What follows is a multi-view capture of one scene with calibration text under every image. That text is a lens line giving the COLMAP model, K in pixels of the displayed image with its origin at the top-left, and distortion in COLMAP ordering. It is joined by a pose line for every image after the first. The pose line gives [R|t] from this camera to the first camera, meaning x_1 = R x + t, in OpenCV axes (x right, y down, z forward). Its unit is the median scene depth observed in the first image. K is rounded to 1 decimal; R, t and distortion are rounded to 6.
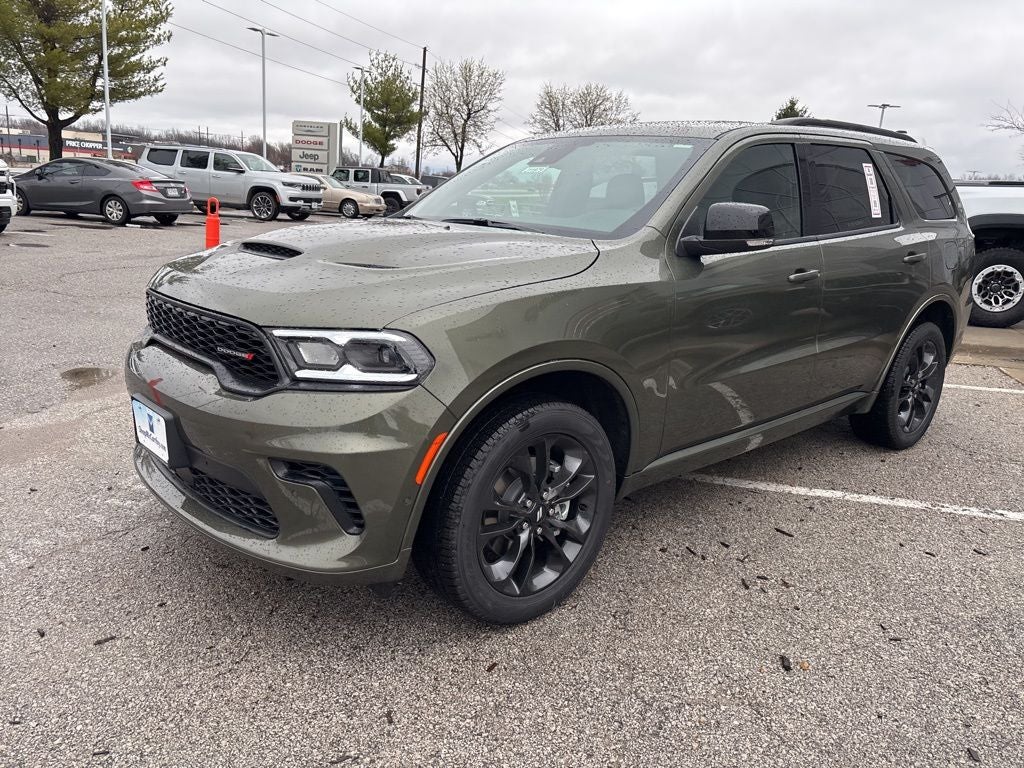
lens RADIAL K [[769.2, 0, 509.9], [0, 769.2, 382.9], [0, 0, 1]] dist [0.062062, -0.076501]
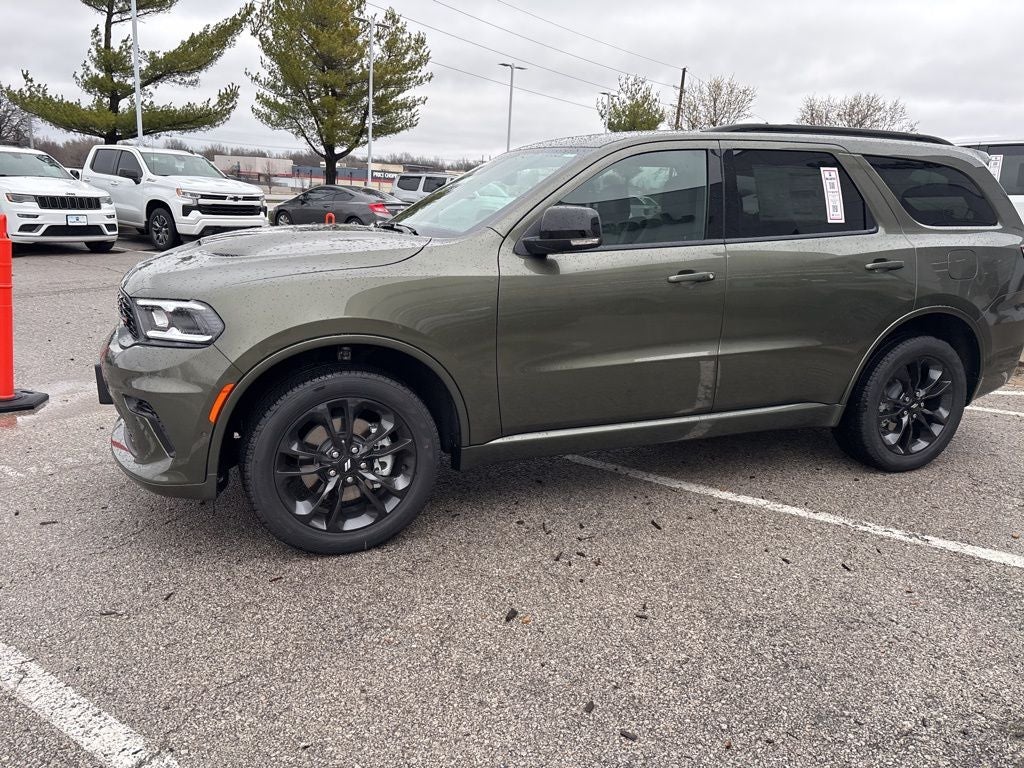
lens RADIAL K [[772.1, 0, 512.0], [0, 772.1, 384.0], [0, 0, 1]] dist [0.020667, -0.001803]
pose [[0.944880, 0.060984, -0.321688, 0.098211], [-0.068896, 0.997536, -0.013257, 0.006553], [0.320087, 0.034689, 0.946753, -0.007933]]
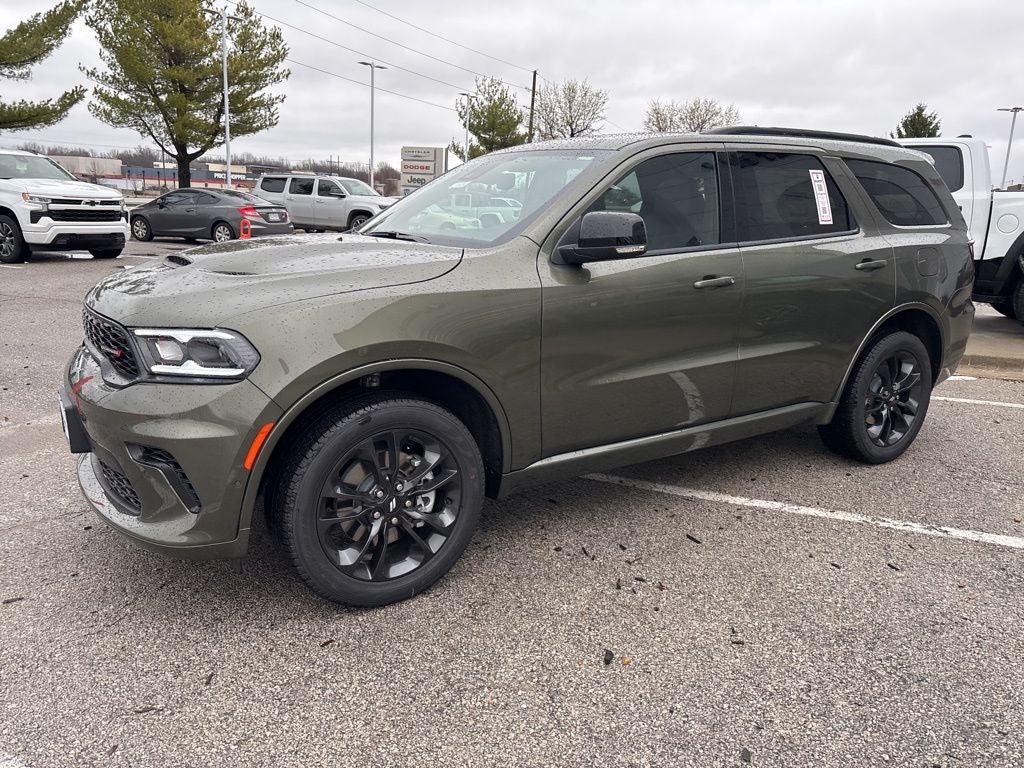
lens RADIAL K [[772.5, 0, 510.3], [0, 772.5, 377.6], [0, 0, 1]] dist [0.032125, -0.030614]
pose [[0.988729, 0.009548, -0.149412, 0.053530], [-0.014062, 0.999475, -0.029183, 0.003576], [0.149055, 0.030956, 0.988344, -0.005393]]
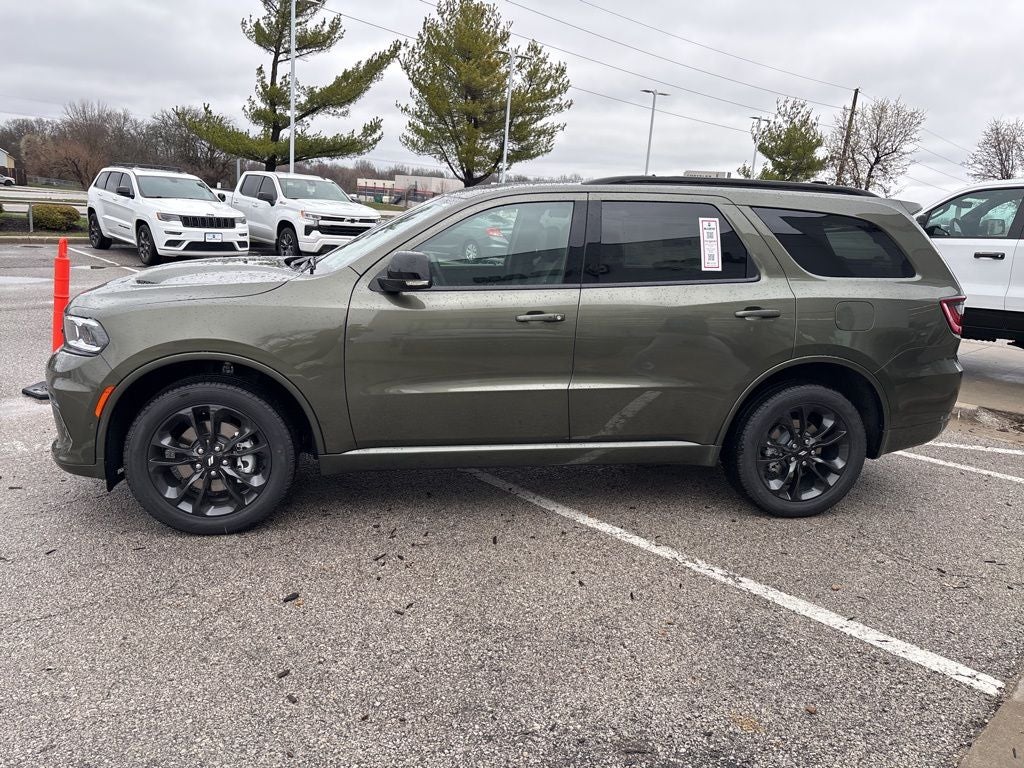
lens RADIAL K [[772.1, 0, 512.0], [0, 772.1, 384.0], [0, 0, 1]] dist [0.020667, -0.001803]
pose [[0.855282, 0.111138, -0.506104, 0.183816], [-0.138848, 0.990164, -0.017207, -0.003457], [0.499214, 0.084988, 0.862301, 0.004575]]
